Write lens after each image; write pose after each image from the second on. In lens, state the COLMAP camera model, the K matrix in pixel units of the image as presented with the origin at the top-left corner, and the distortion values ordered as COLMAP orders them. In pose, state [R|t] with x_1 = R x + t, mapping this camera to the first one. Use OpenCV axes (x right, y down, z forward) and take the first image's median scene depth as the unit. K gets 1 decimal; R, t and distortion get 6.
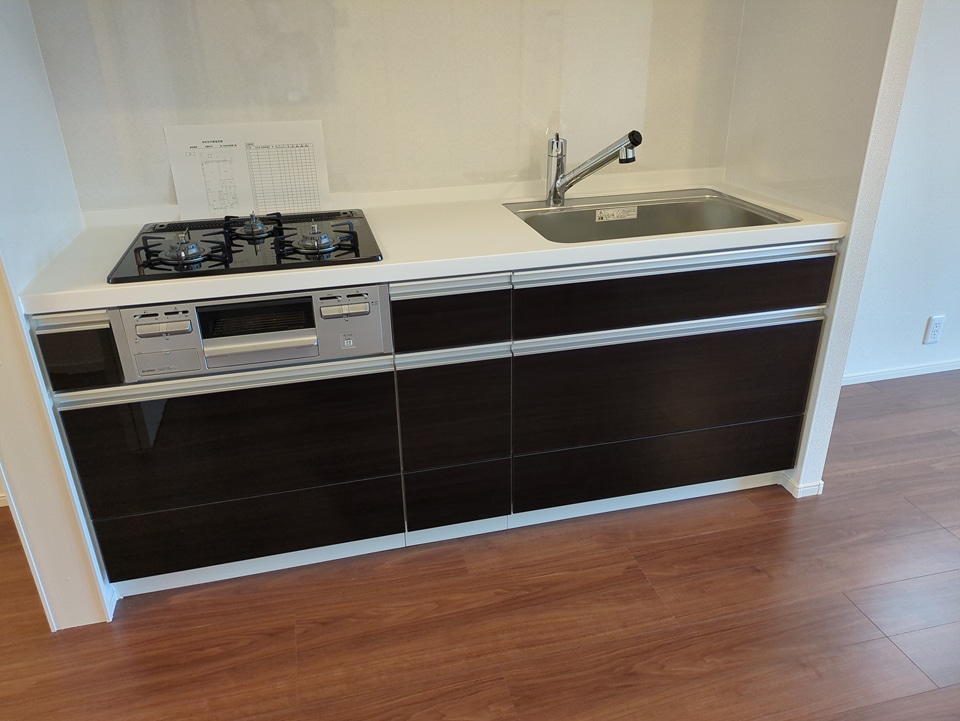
lens RADIAL K [[721.5, 0, 480.0], [0, 721.5, 360.5], [0, 0, 1]] dist [0.017939, 0.002960]
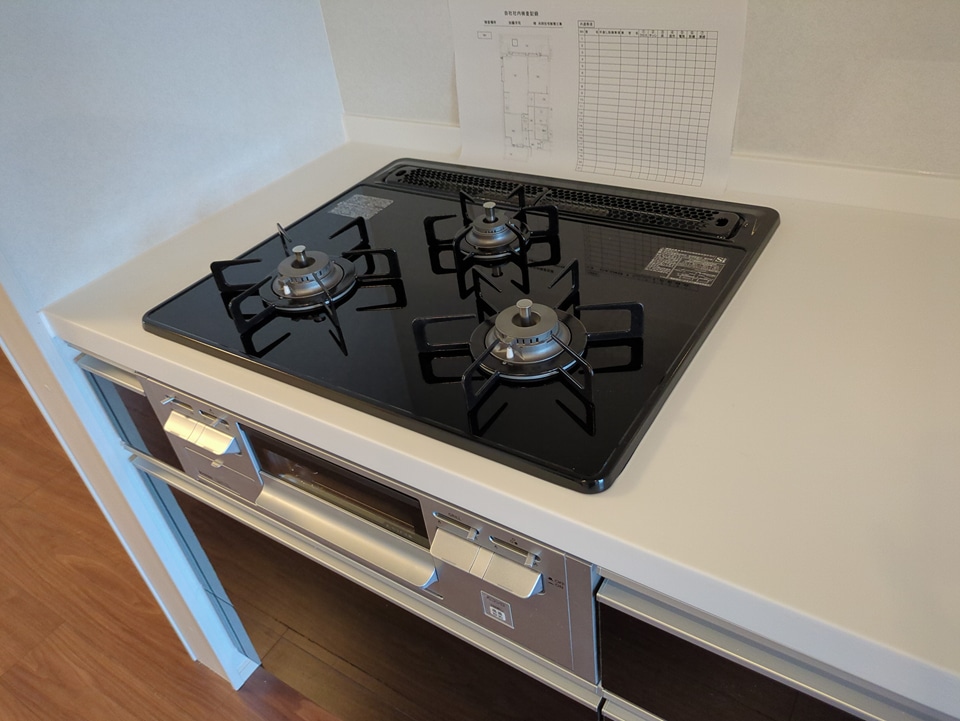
lens RADIAL K [[721.5, 0, 480.0], [0, 721.5, 360.5], [0, 0, 1]] dist [0.017939, 0.002960]
pose [[0.683986, 0.387305, -0.618189, 0.007803], [-0.208354, 0.915840, 0.343257, -0.246393], [0.699107, -0.105981, 0.707119, 0.600328]]
